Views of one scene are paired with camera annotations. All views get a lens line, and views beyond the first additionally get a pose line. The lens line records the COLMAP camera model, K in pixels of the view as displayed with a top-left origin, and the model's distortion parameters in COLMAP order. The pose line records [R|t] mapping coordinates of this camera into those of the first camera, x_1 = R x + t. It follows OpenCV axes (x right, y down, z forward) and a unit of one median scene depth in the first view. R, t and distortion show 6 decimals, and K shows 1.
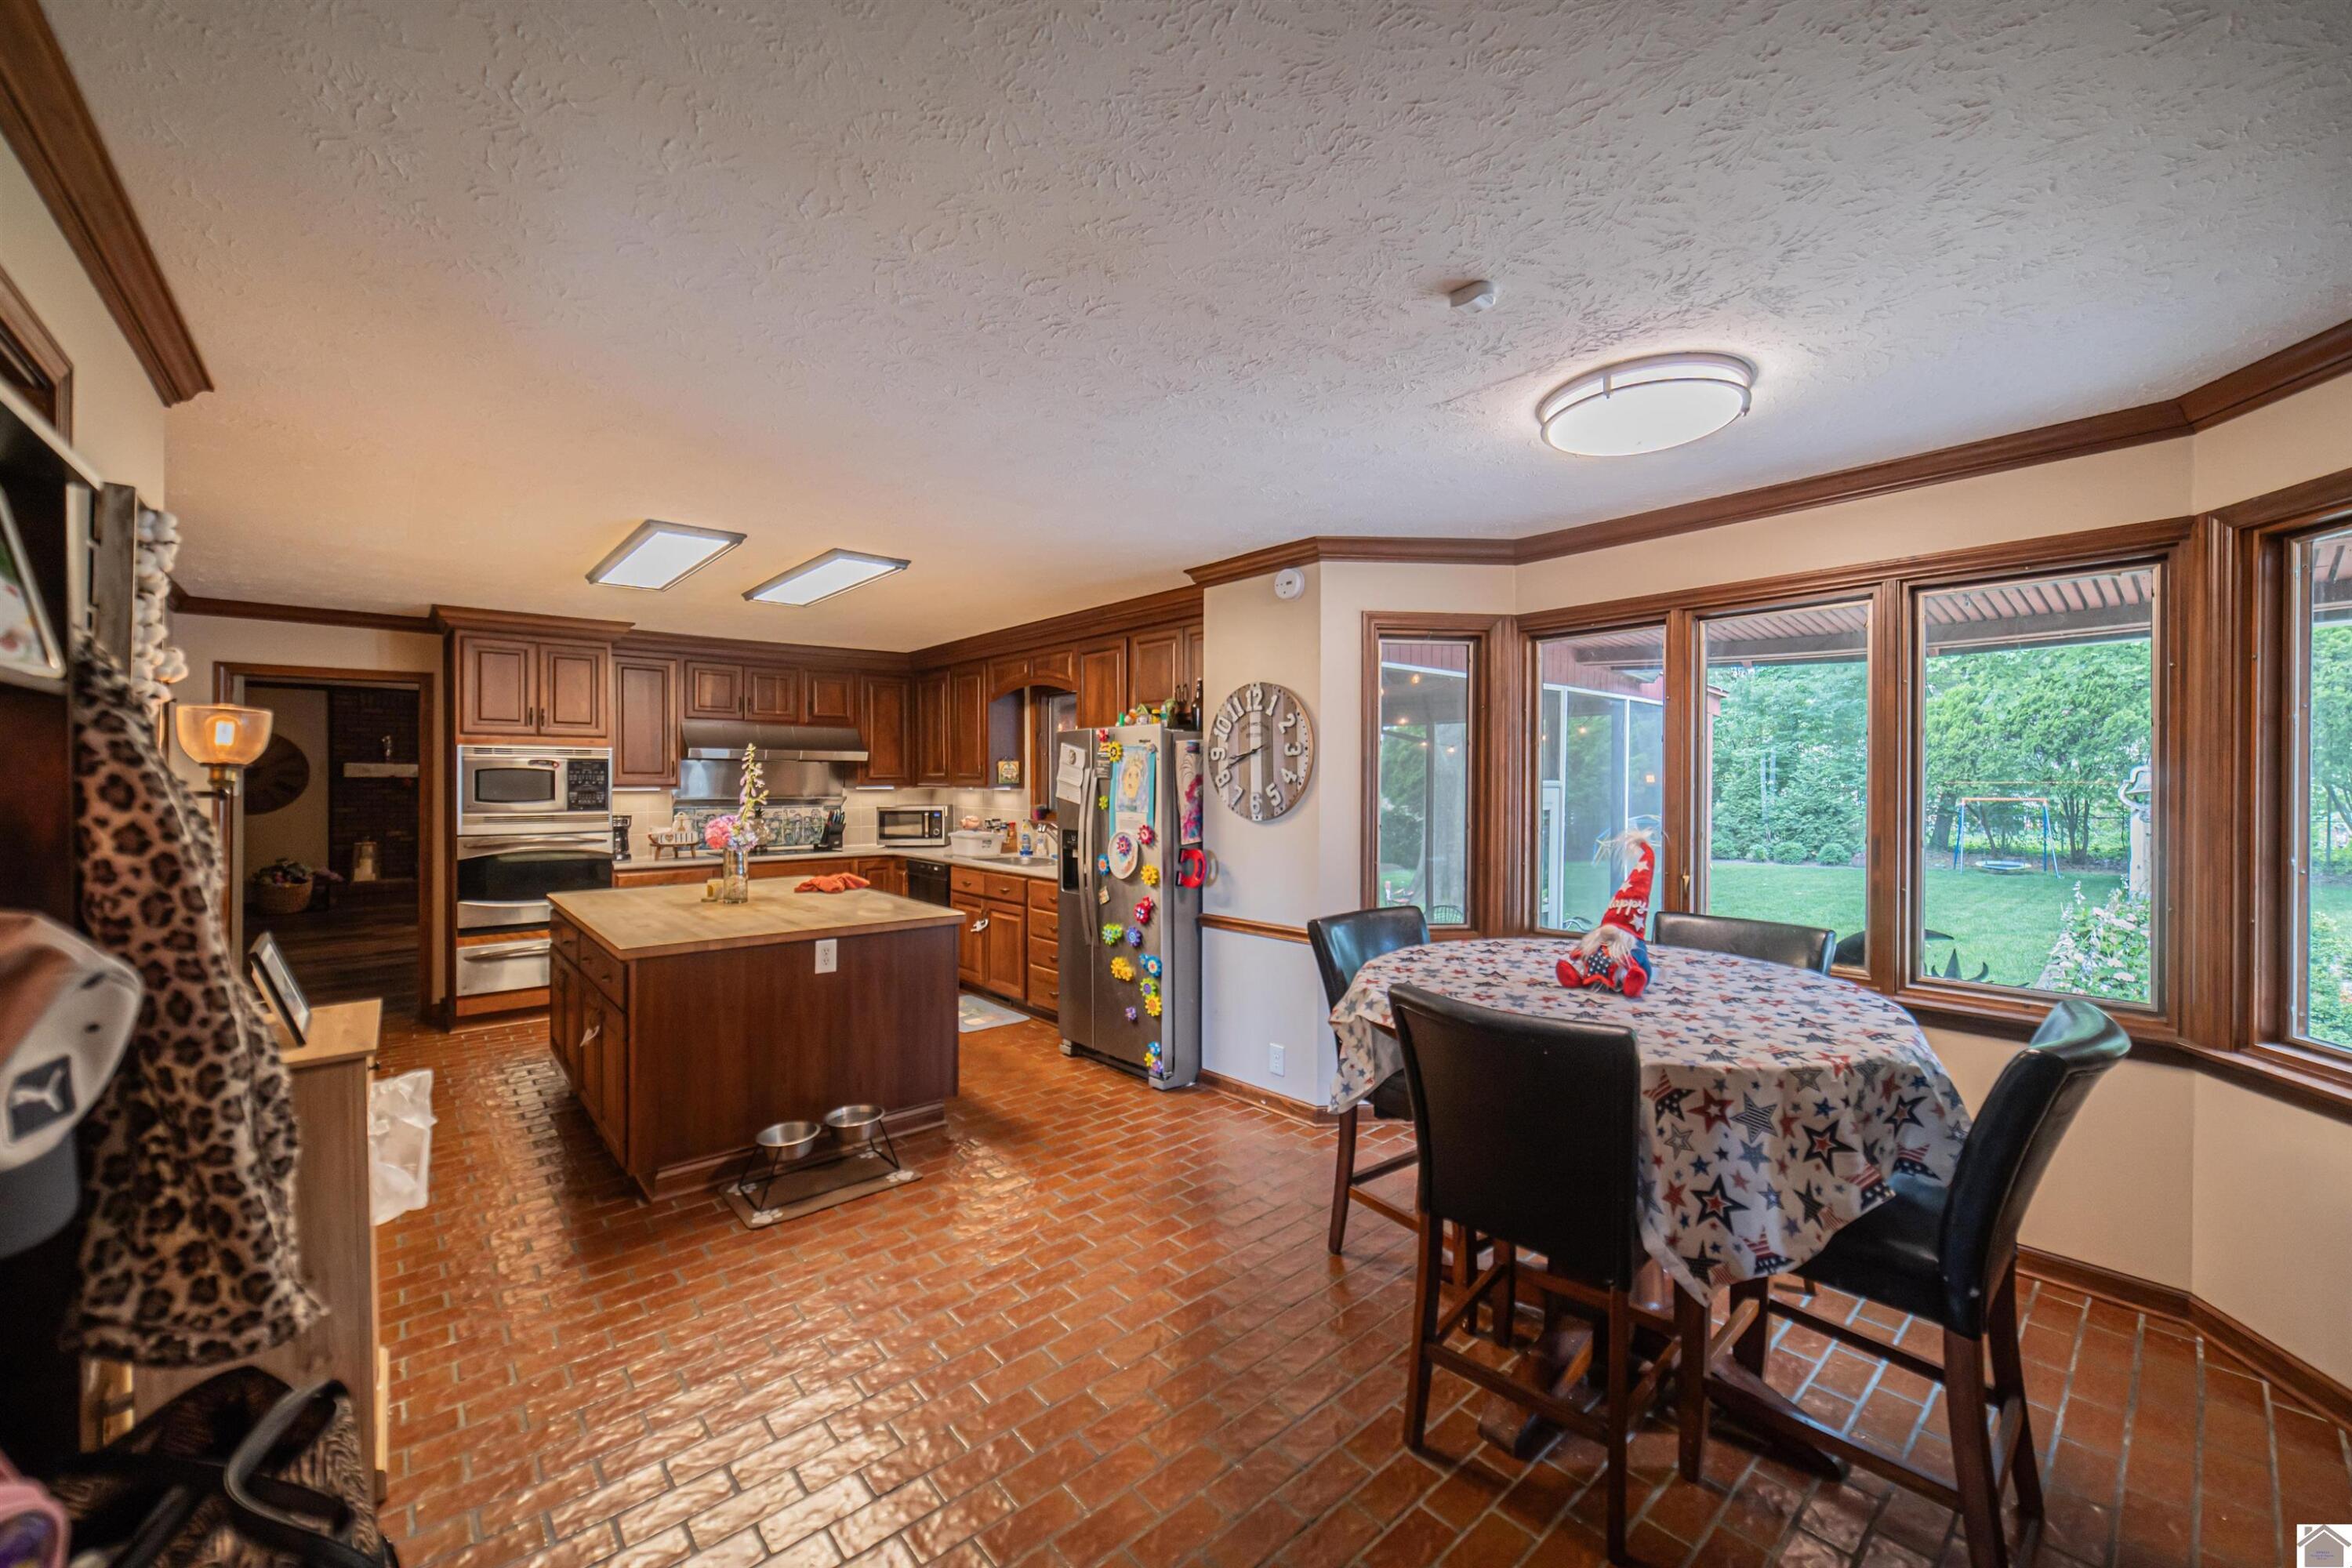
lens RADIAL K [[931.8, 0, 1176.0], [0, 931.8, 784.0], [0, 0, 1]] dist [-0.001486, 0.000015]
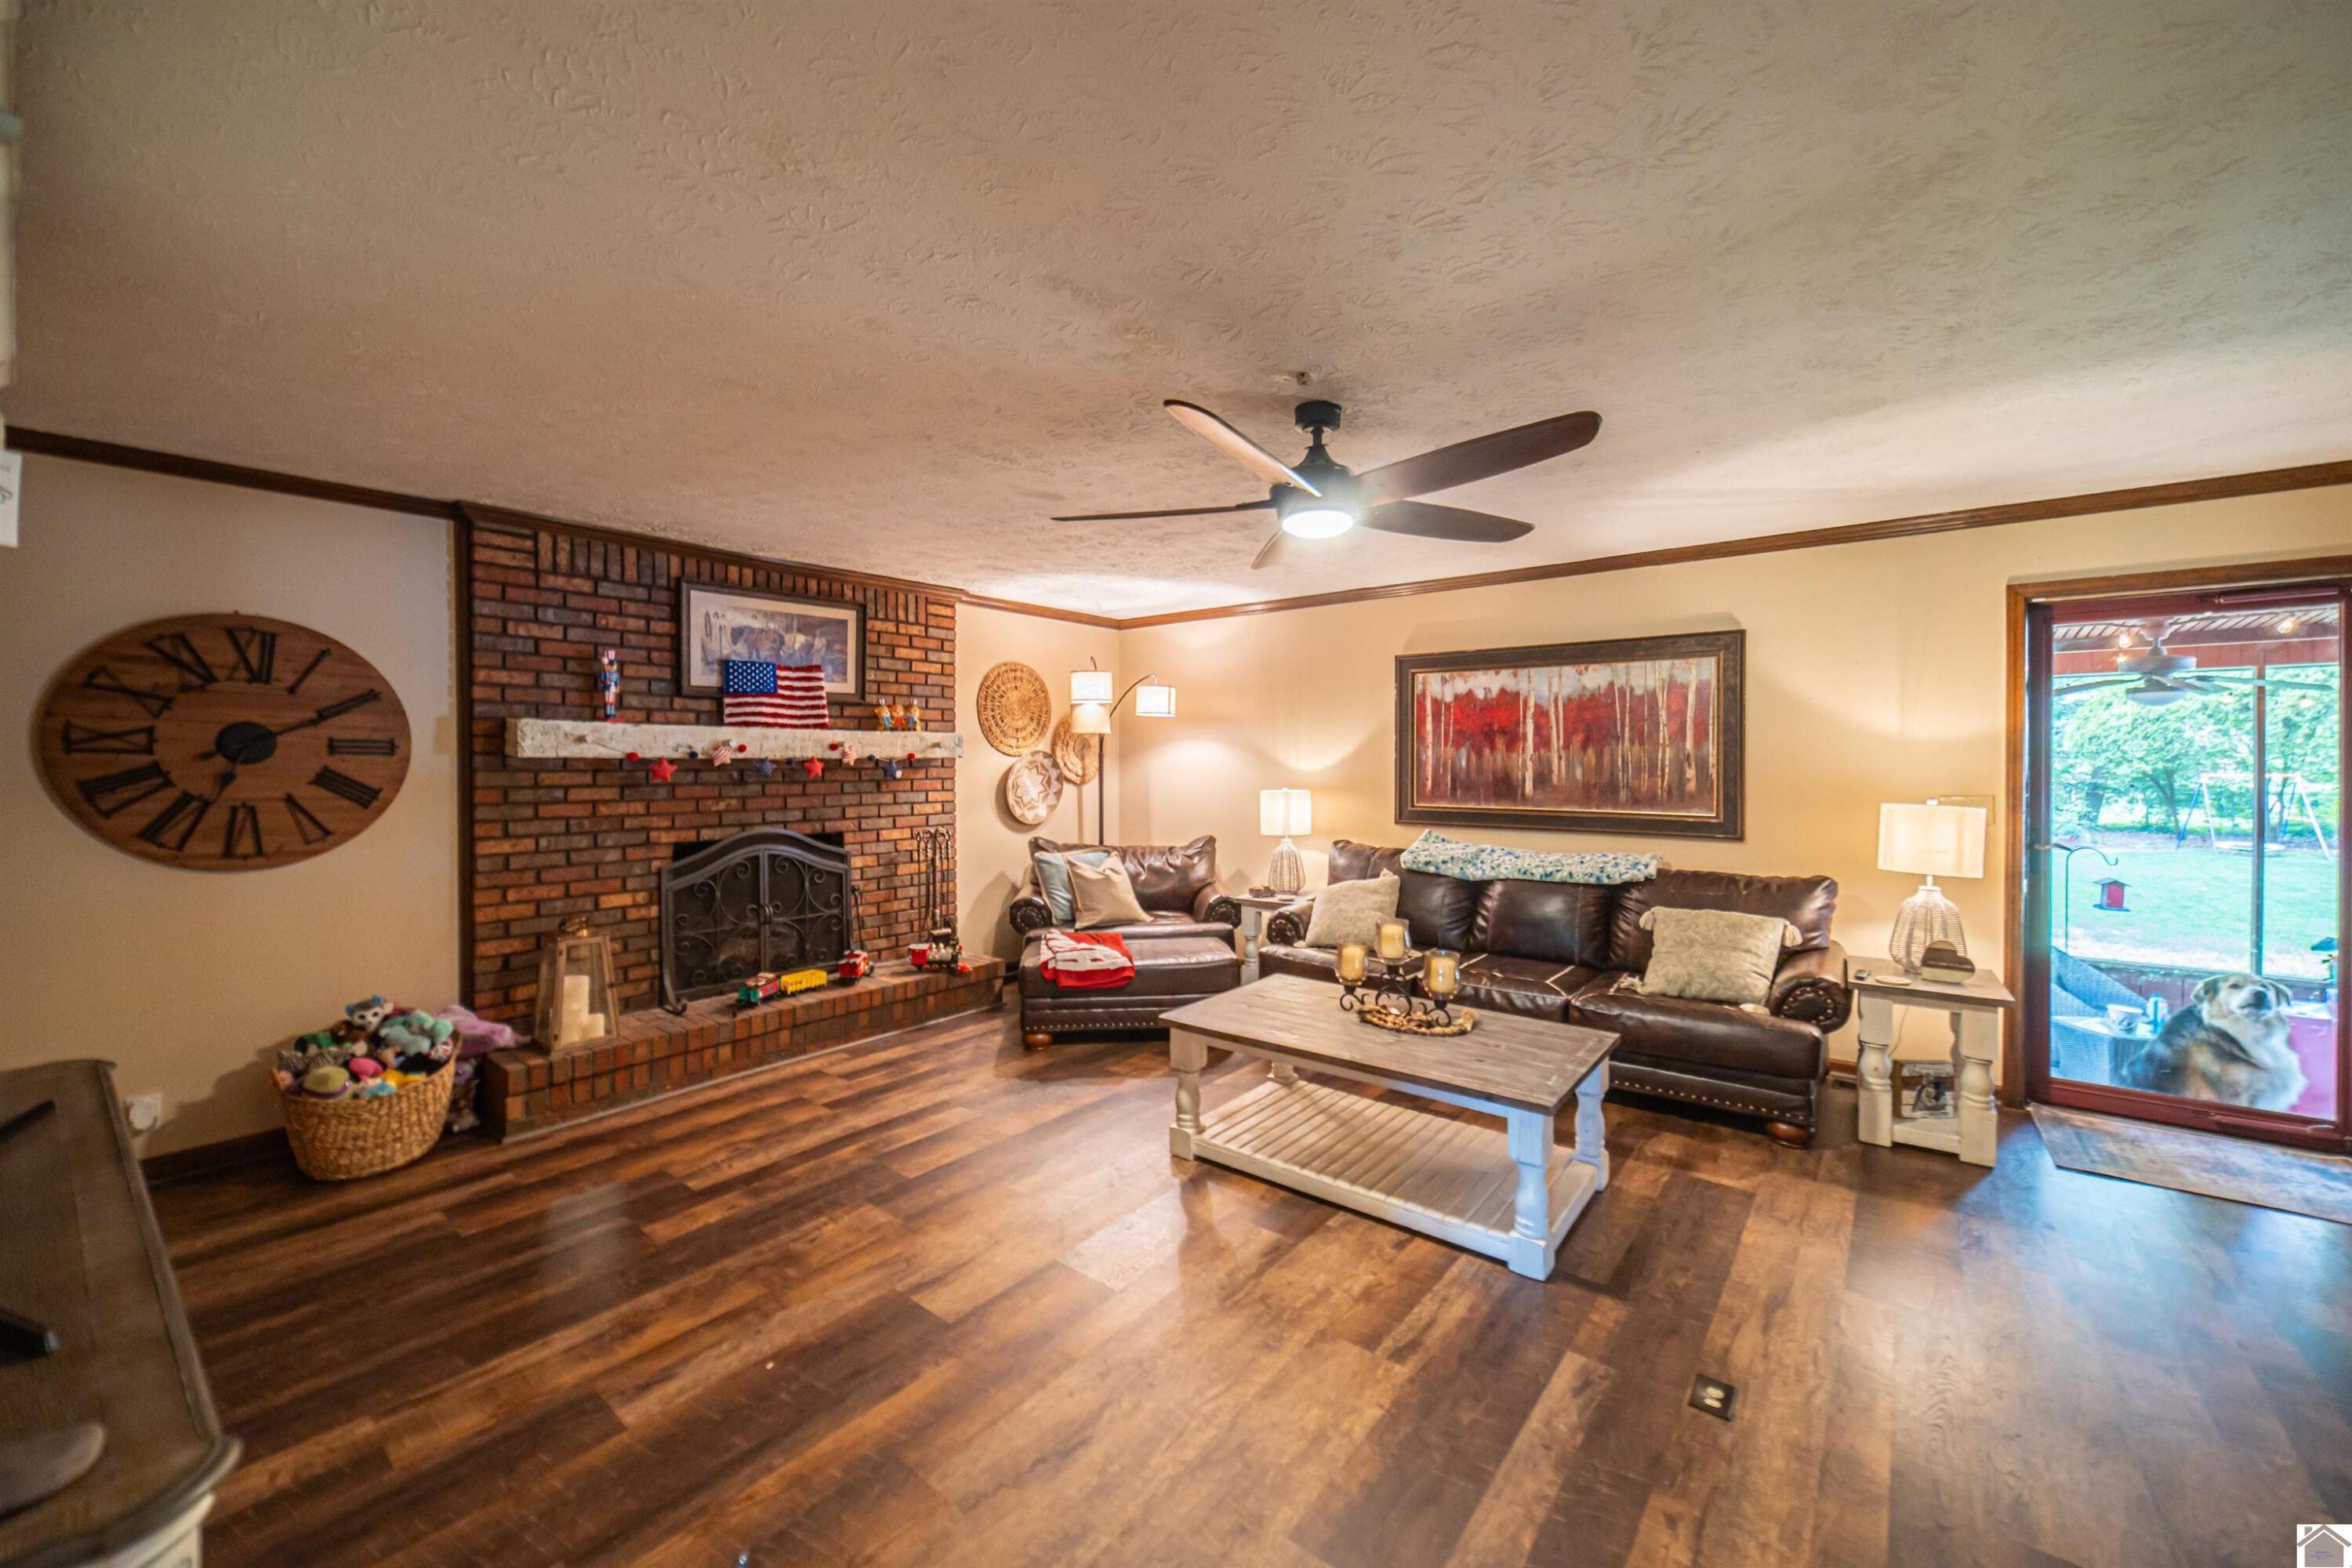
lens RADIAL K [[923.0, 0, 1167.1], [0, 923.0, 773.1], [0, 0, 1]] dist [-0.002324, -0.000020]
pose [[0.984053, -0.009421, 0.177628, -1.357141], [0.007919, 0.999927, 0.009163, -0.006400], [-0.177701, -0.007610, 0.984055, 1.149095]]
